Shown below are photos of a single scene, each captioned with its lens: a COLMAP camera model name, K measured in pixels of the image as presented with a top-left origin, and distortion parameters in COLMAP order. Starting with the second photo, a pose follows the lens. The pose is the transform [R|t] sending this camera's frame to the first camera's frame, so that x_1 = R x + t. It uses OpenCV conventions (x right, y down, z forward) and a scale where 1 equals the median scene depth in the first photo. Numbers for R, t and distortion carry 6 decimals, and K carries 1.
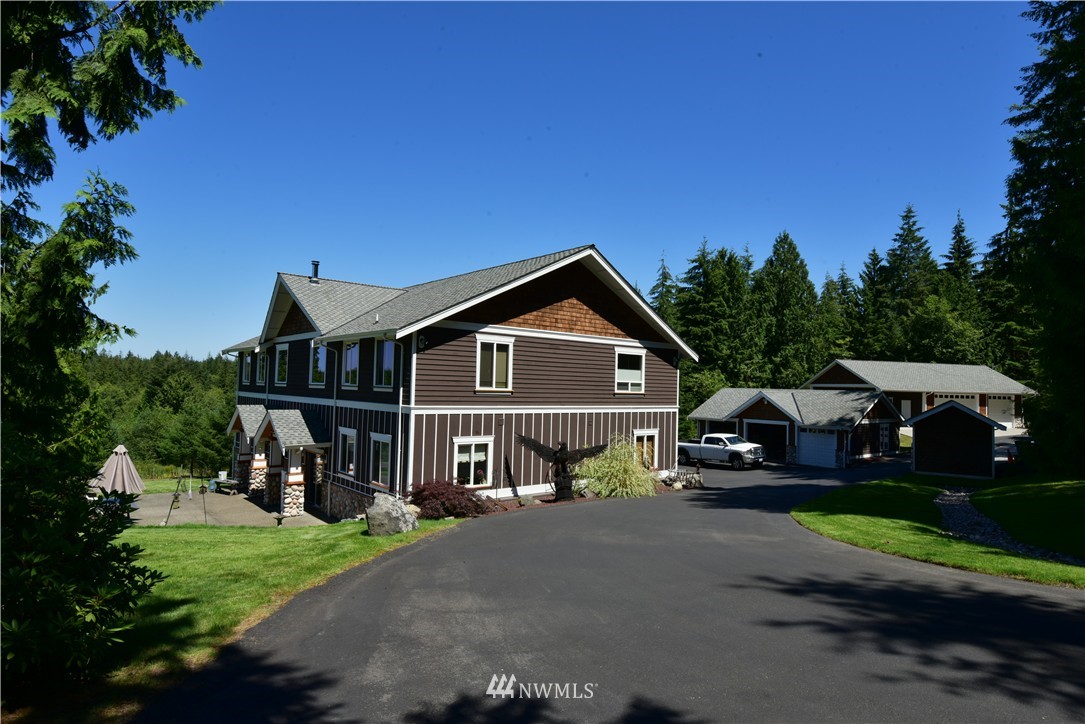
lens RADIAL K [[607.0, 0, 542.5], [0, 607.0, 362.0], [0, 0, 1]] dist [0.003305, -0.021289]
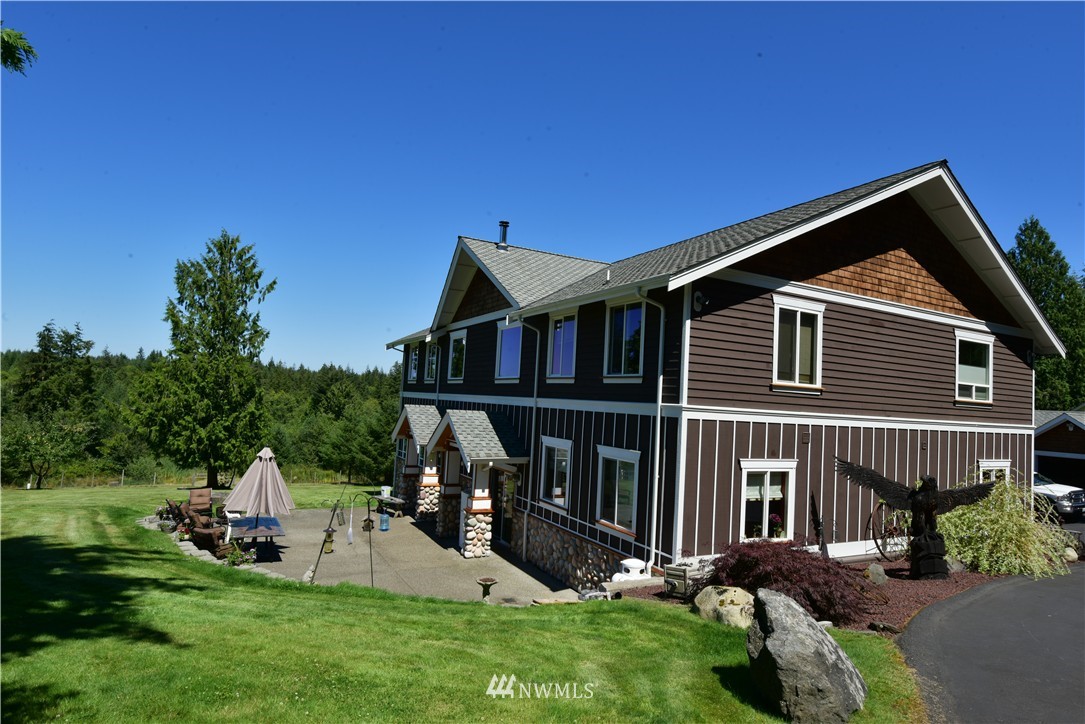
lens RADIAL K [[607.0, 0, 542.5], [0, 607.0, 362.0], [0, 0, 1]] dist [0.003305, -0.021289]
pose [[0.975518, 0.014435, -0.219445, -0.177288], [-0.021325, 0.999350, -0.029059, 0.040420], [0.218883, 0.033027, 0.975192, 0.299805]]
